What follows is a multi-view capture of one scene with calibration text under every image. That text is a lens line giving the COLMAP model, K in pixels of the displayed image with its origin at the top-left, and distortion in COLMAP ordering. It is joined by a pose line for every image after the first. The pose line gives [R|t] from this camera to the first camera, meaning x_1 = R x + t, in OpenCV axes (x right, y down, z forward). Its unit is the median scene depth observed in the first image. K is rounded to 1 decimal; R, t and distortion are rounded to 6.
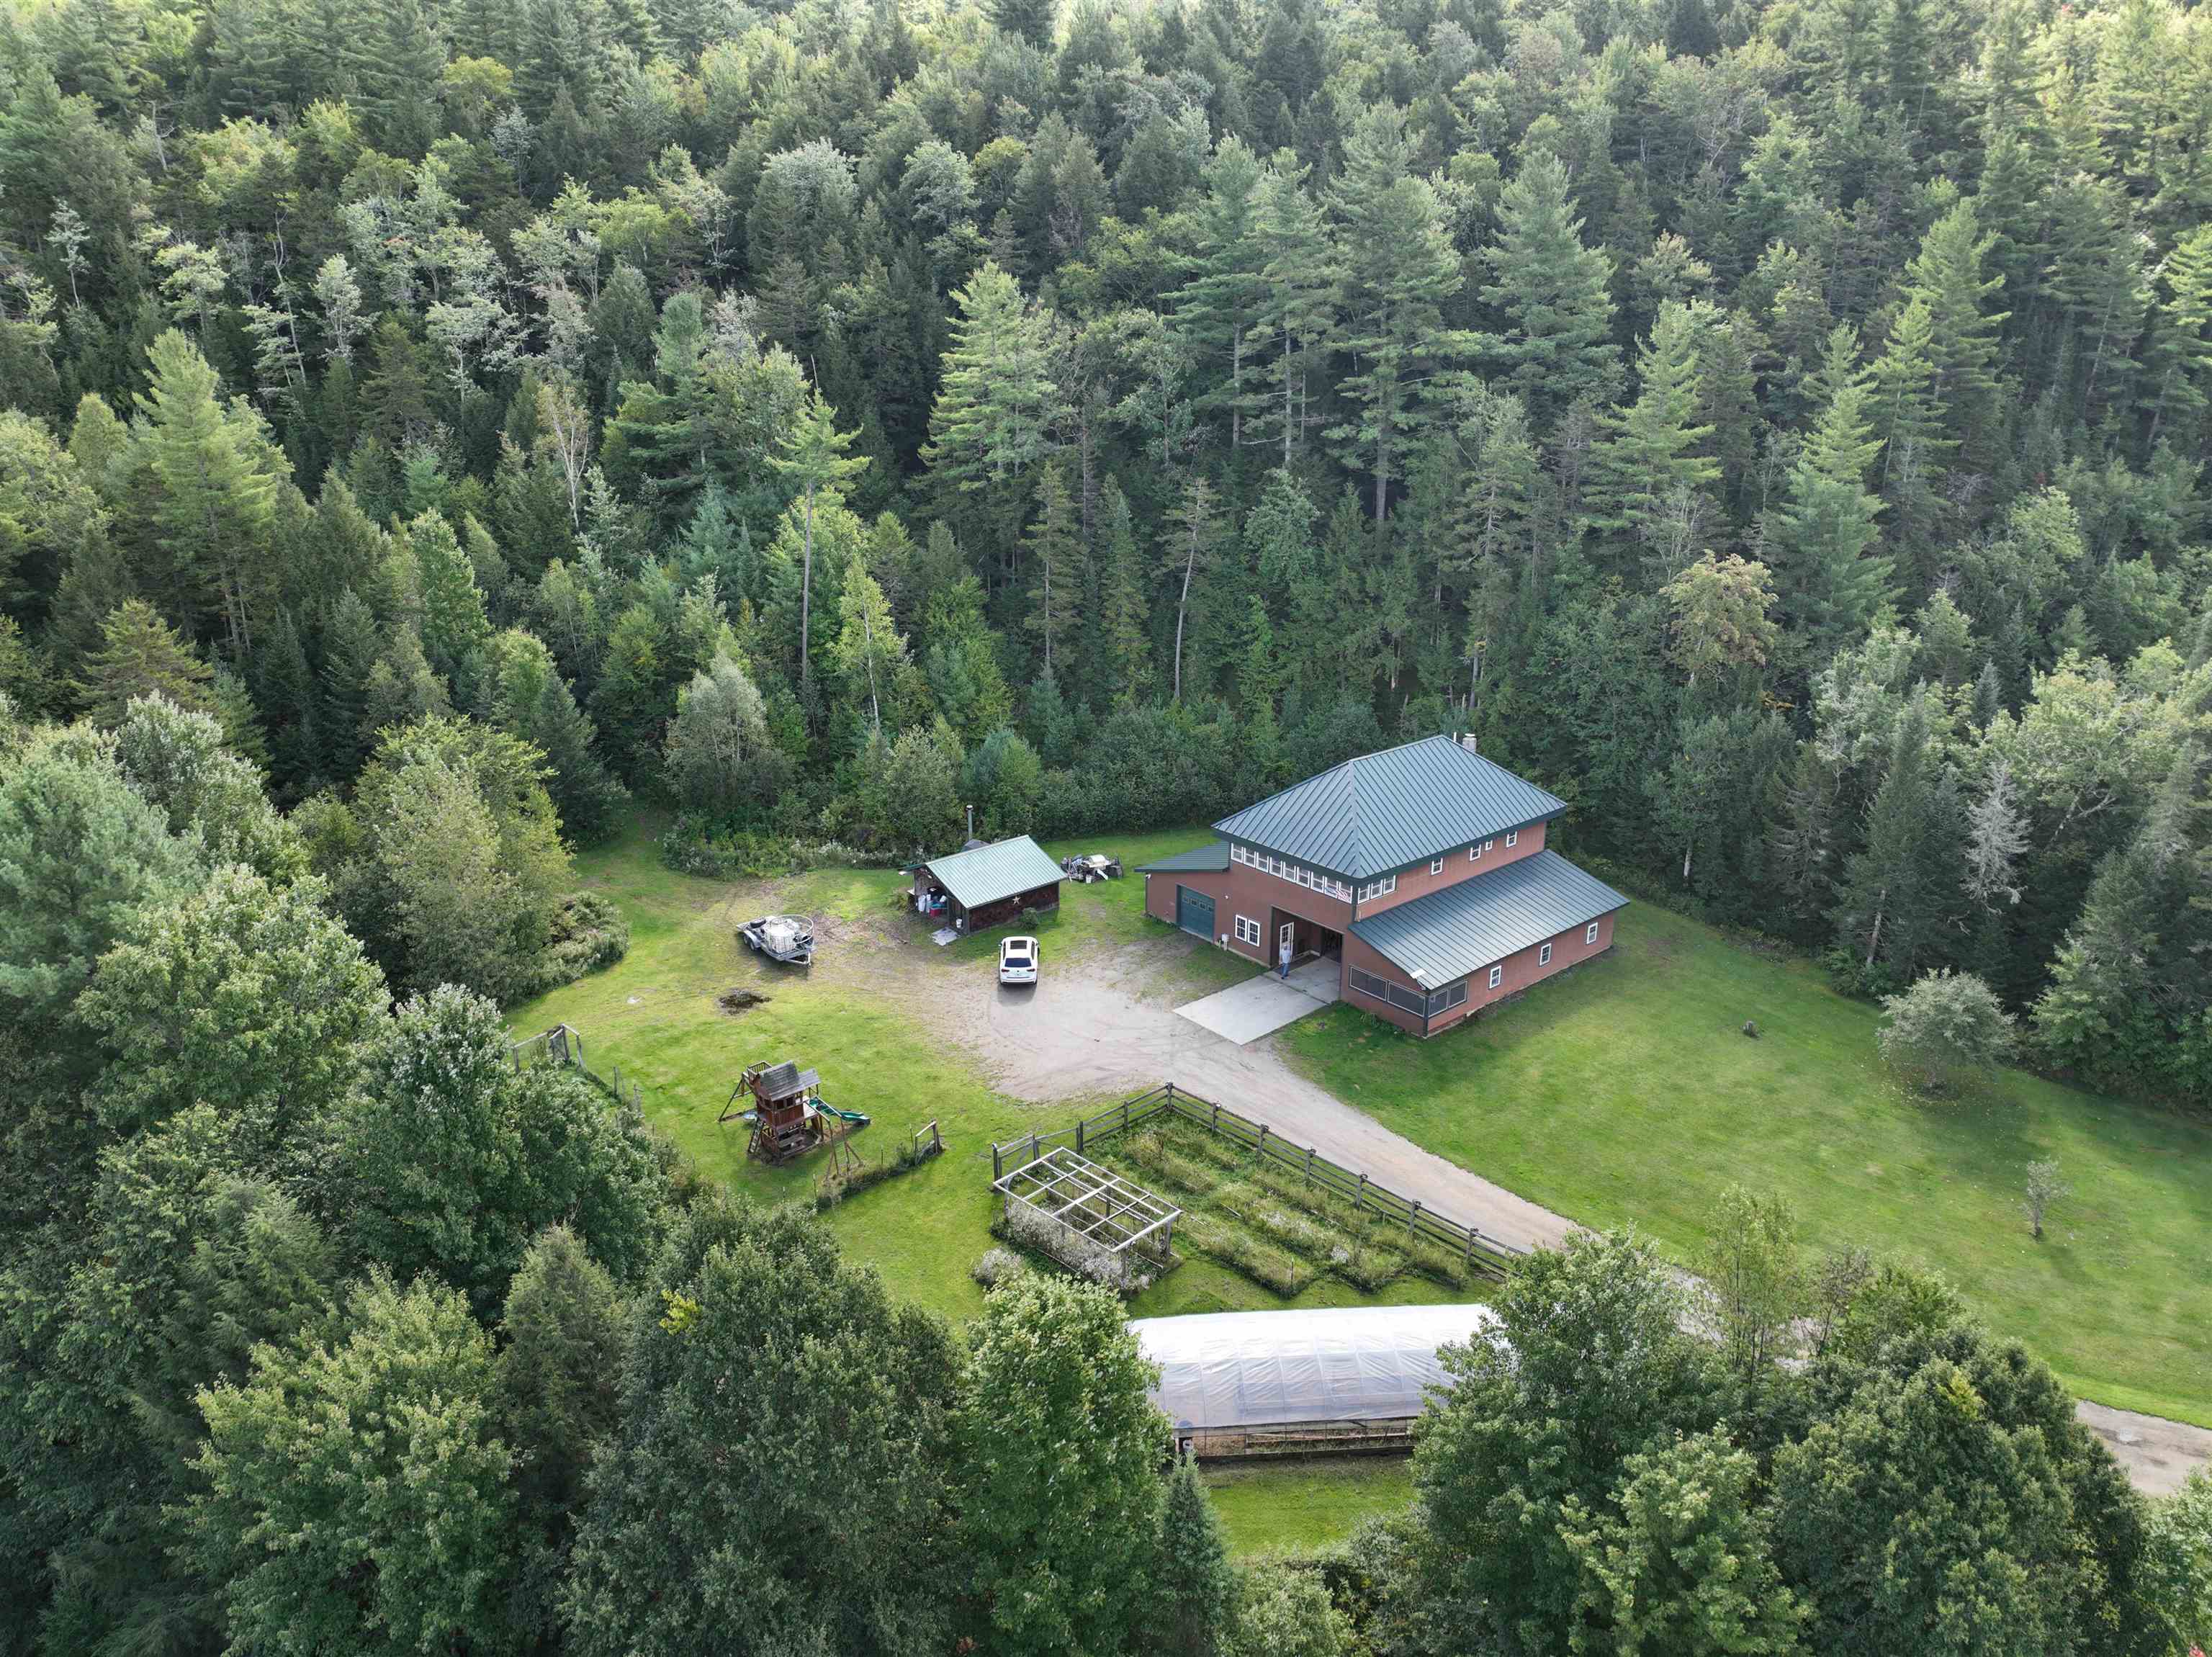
lens RADIAL K [[1561.0, 0, 1106.0], [0, 1561.0, 828.5], [0, 0, 1]] dist [-0.010811, 0.040231]
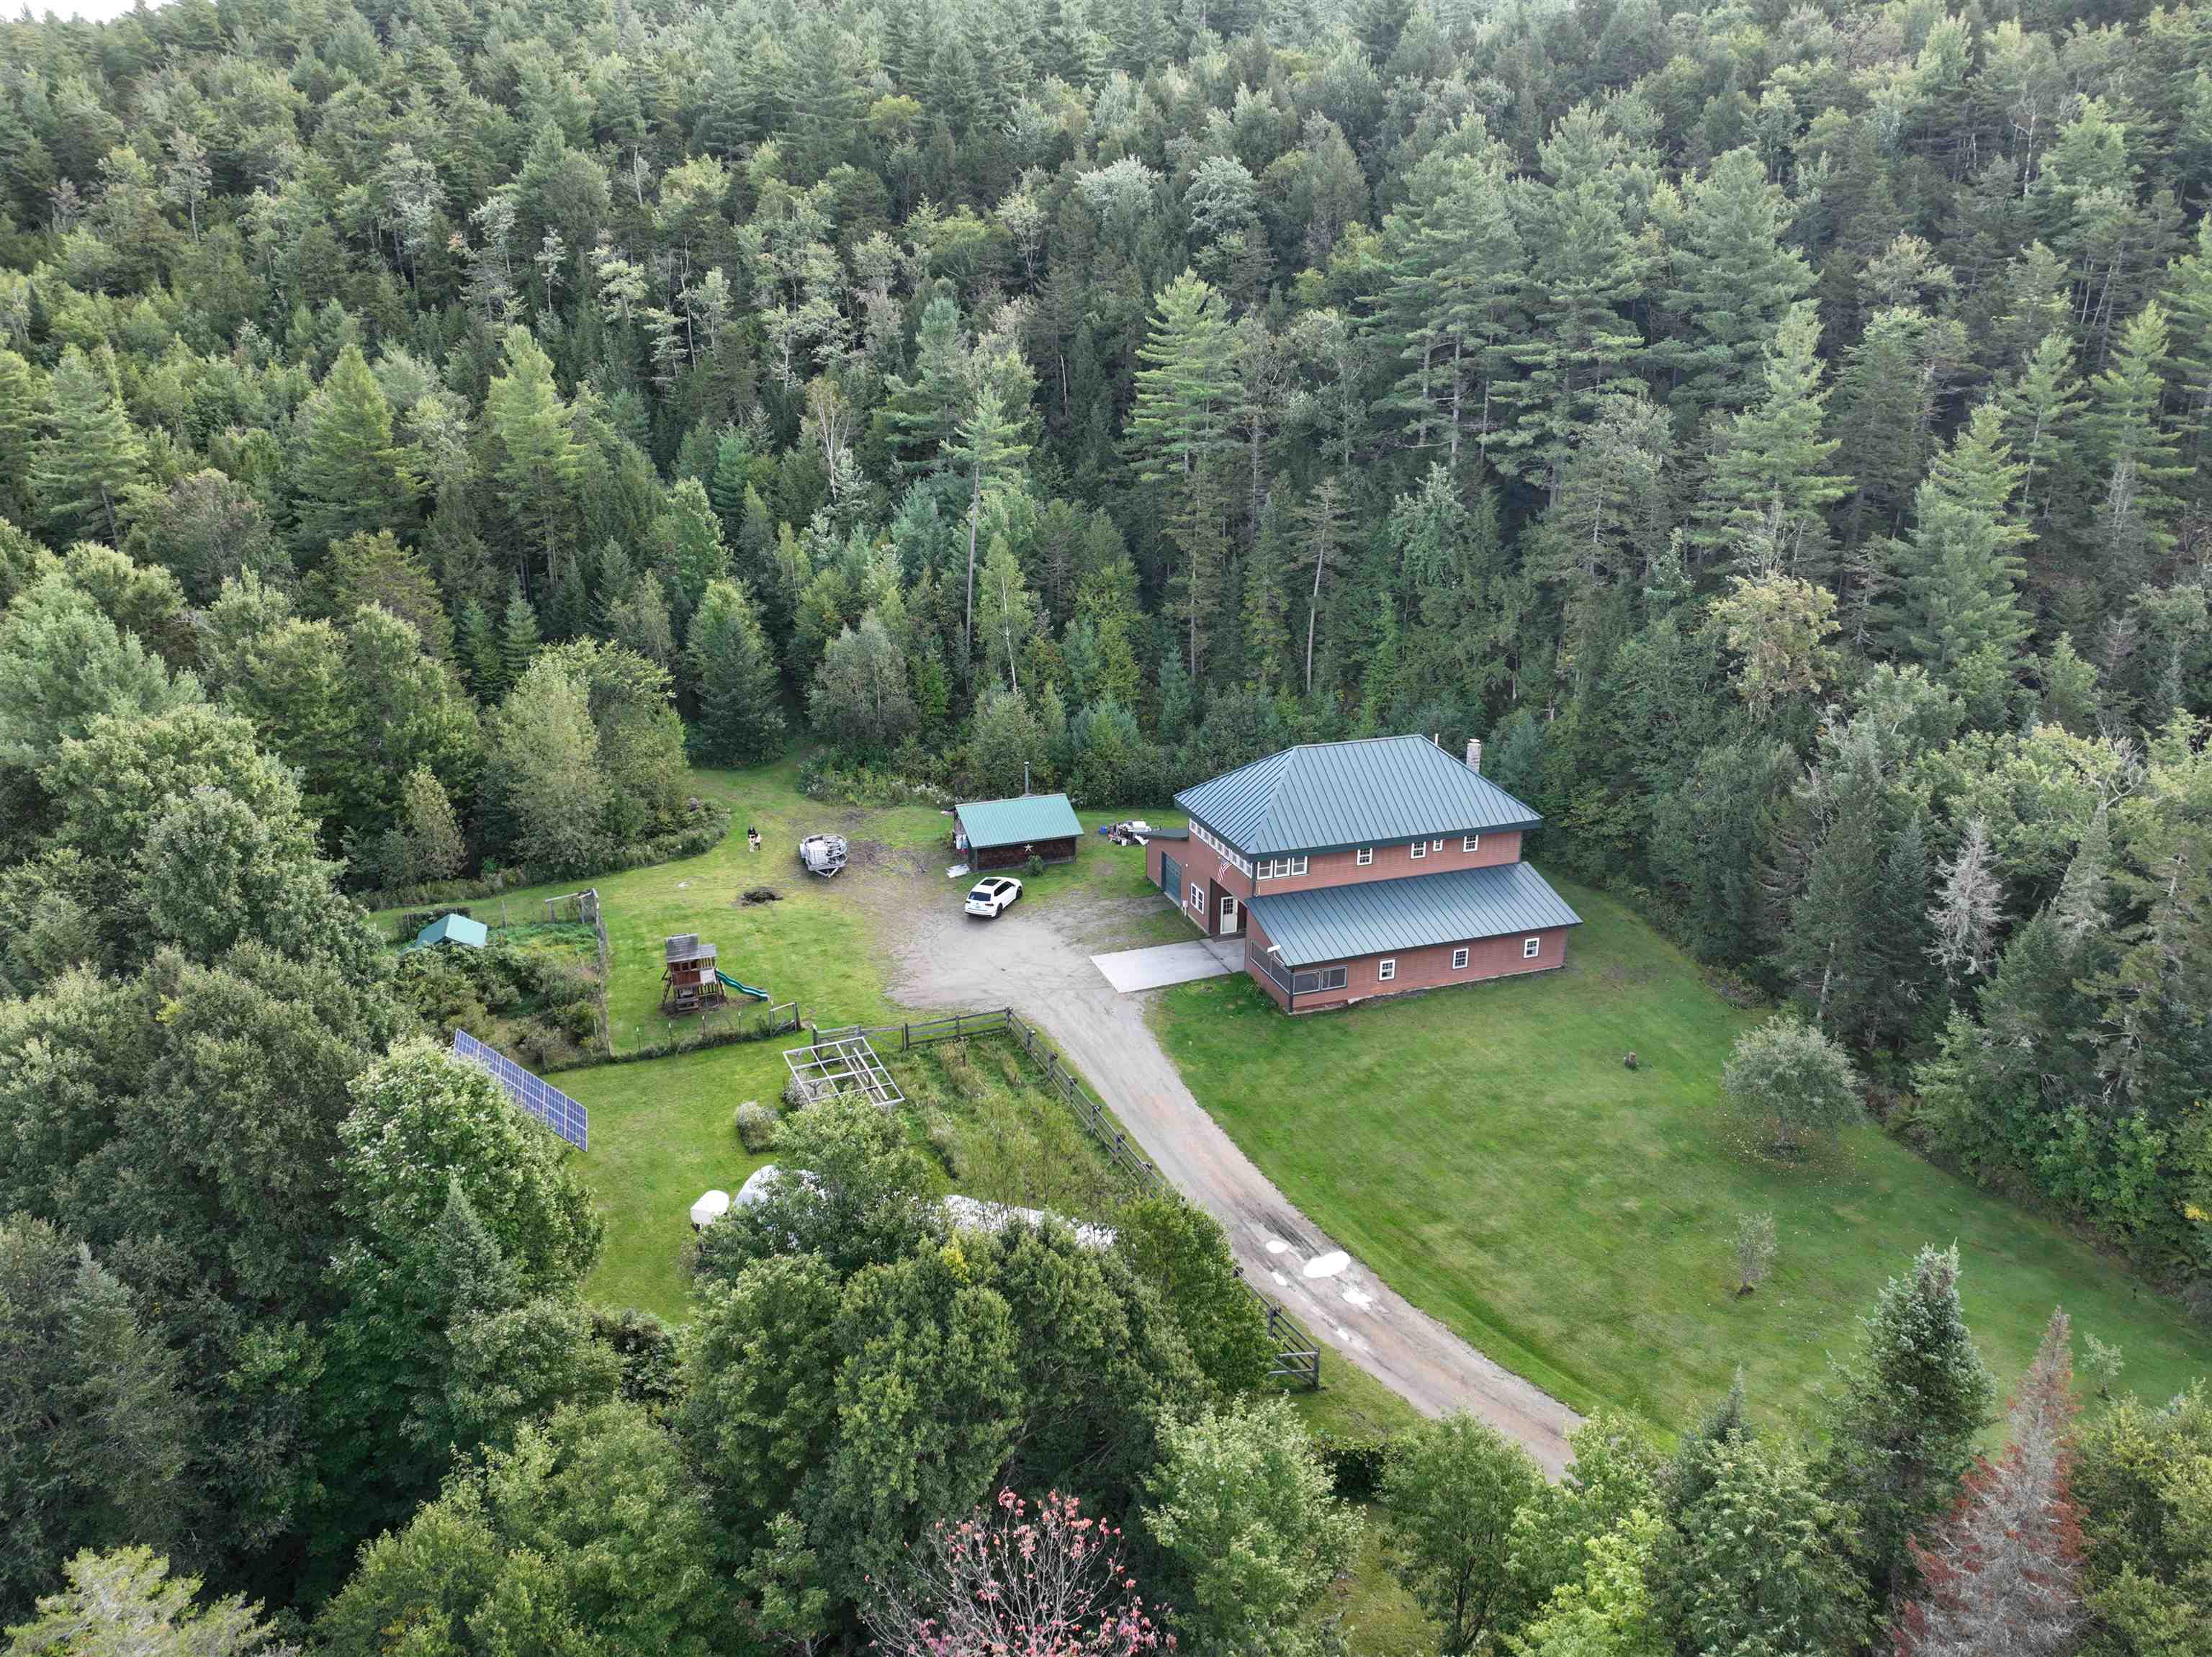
lens RADIAL K [[1561.1, 0, 1106.0], [0, 1561.1, 828.5], [0, 0, 1]] dist [0.002400, 0.003413]
pose [[0.931838, 0.117481, -0.343331, 0.320459], [-0.119618, 0.992706, 0.015028, 0.008209], [0.342592, 0.027065, 0.939094, -0.013263]]
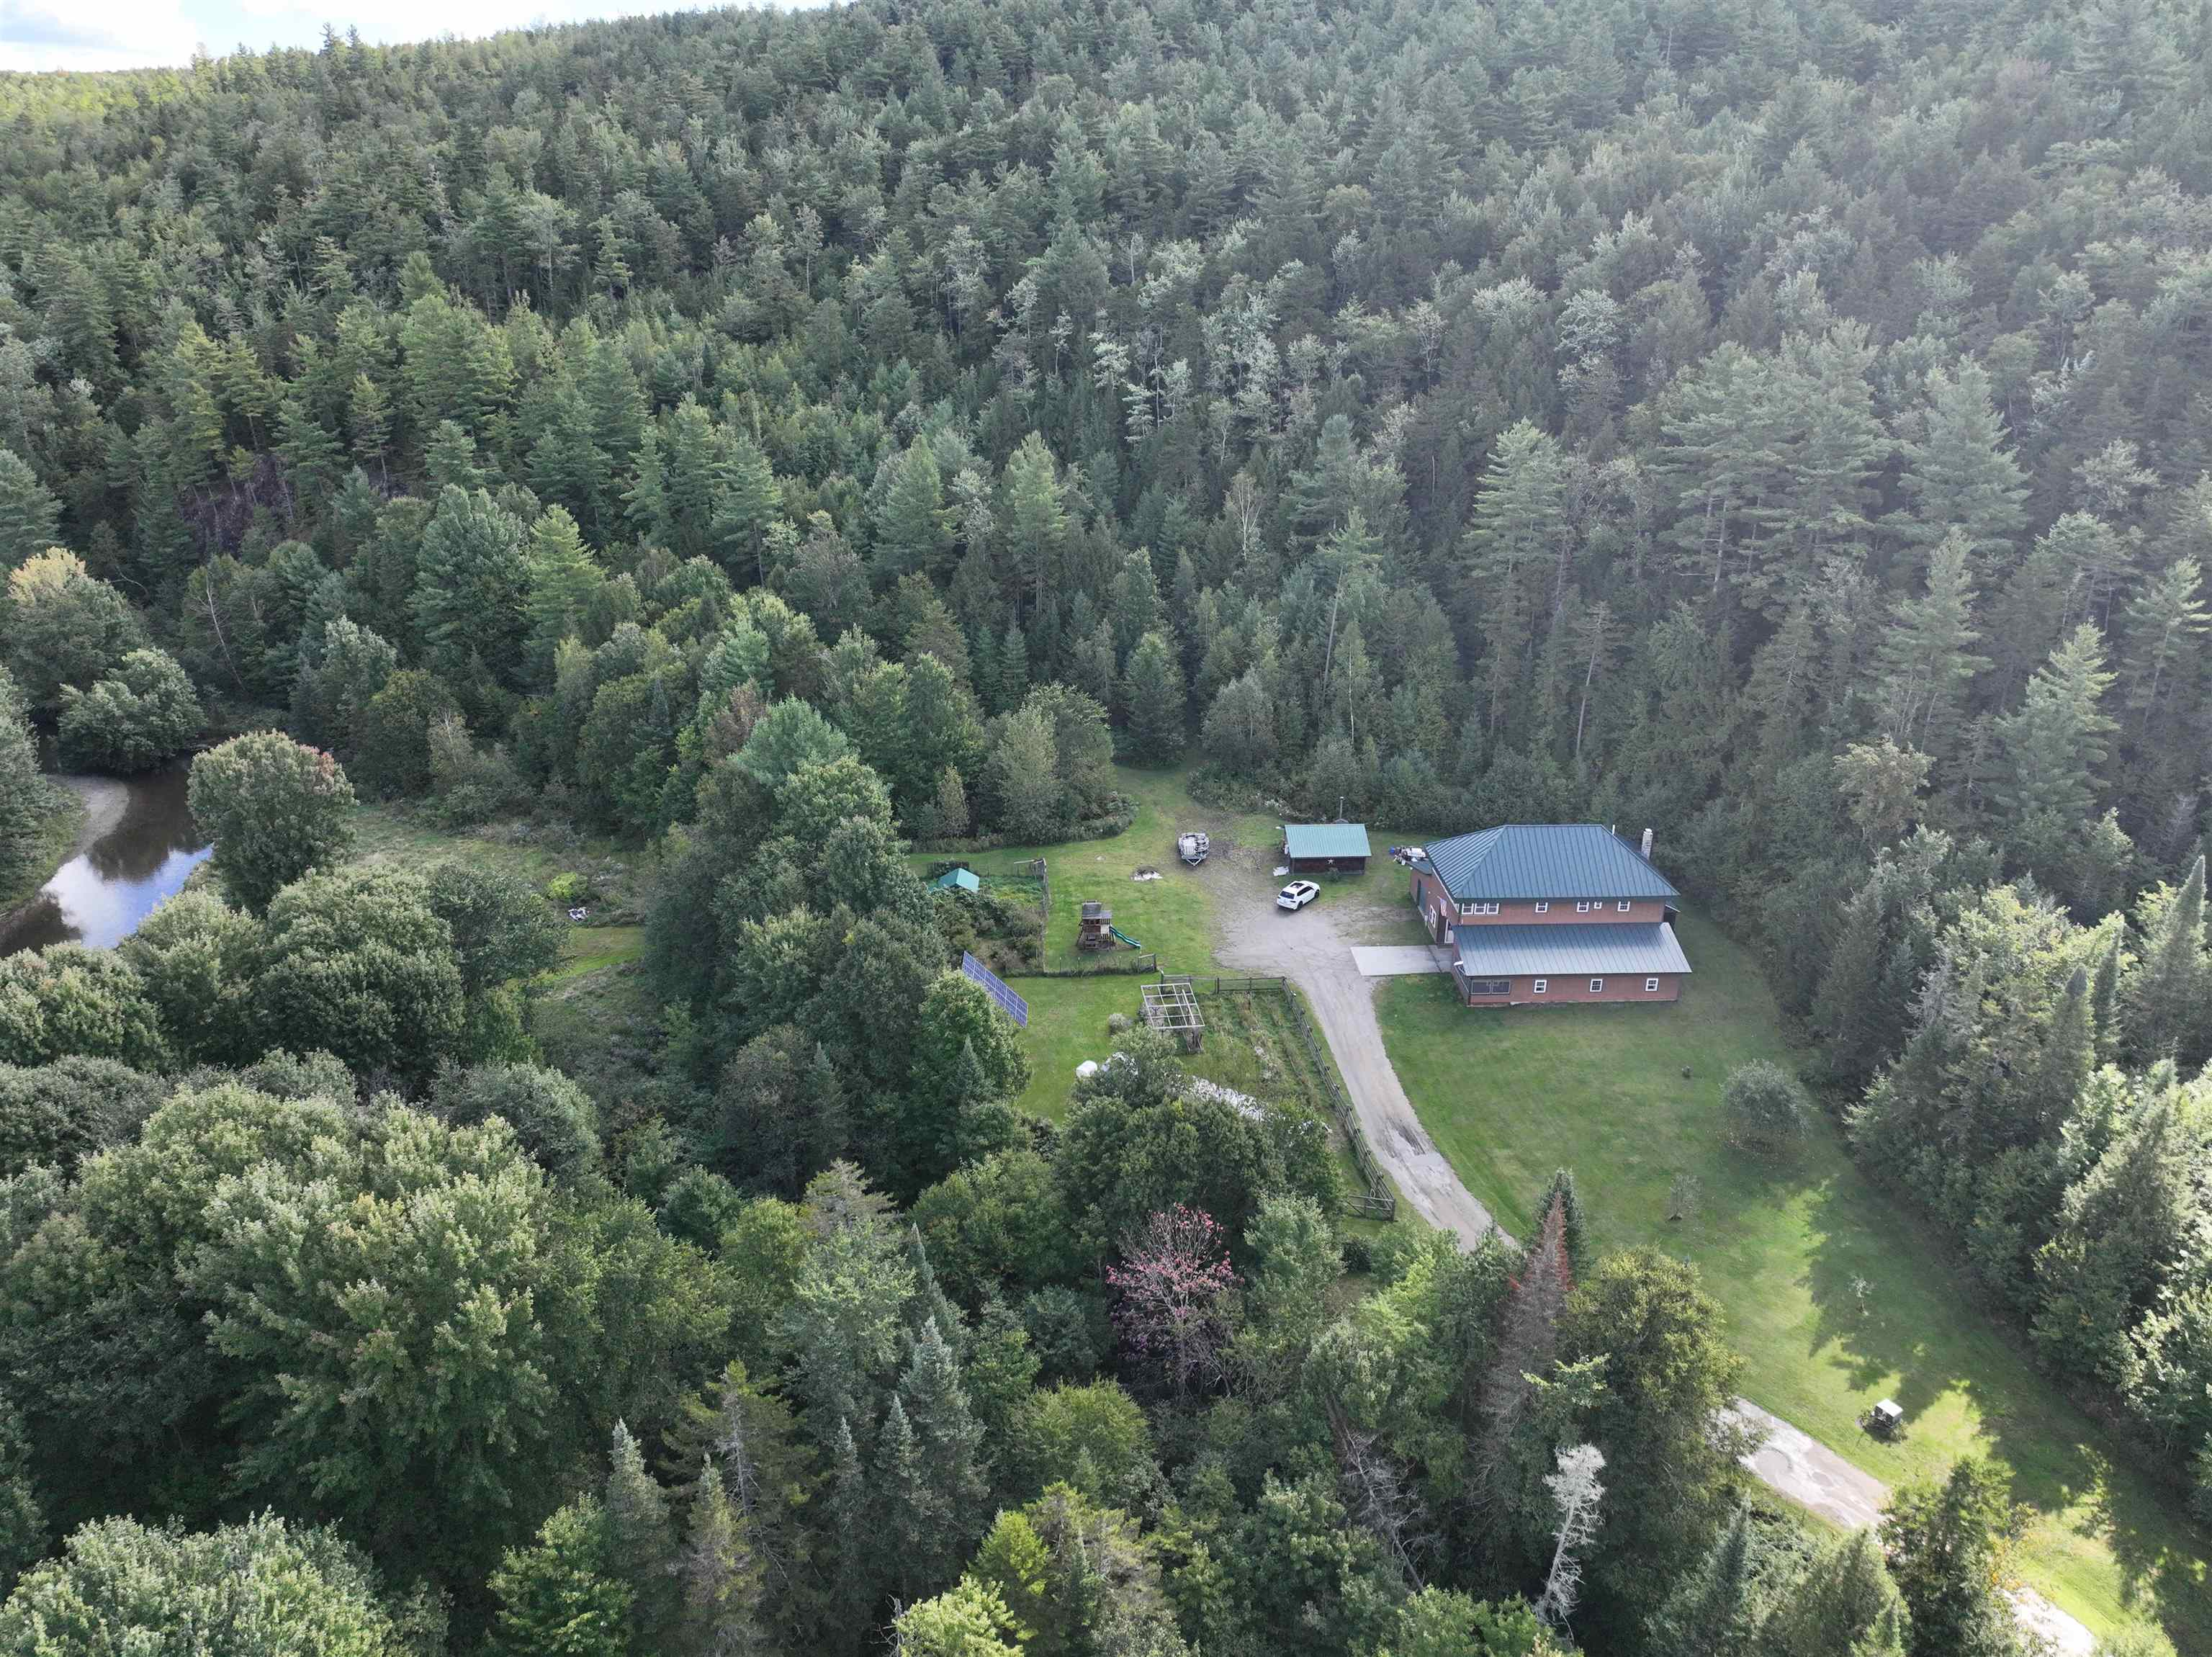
lens RADIAL K [[1561.1, 0, 1106.0], [0, 1561.1, 828.5], [0, 0, 1]] dist [0.002400, 0.003413]
pose [[0.783331, 0.241983, -0.572570, 0.576465], [-0.208117, 0.970052, 0.125245, -0.119348], [0.585730, 0.021053, 0.810233, -0.367106]]
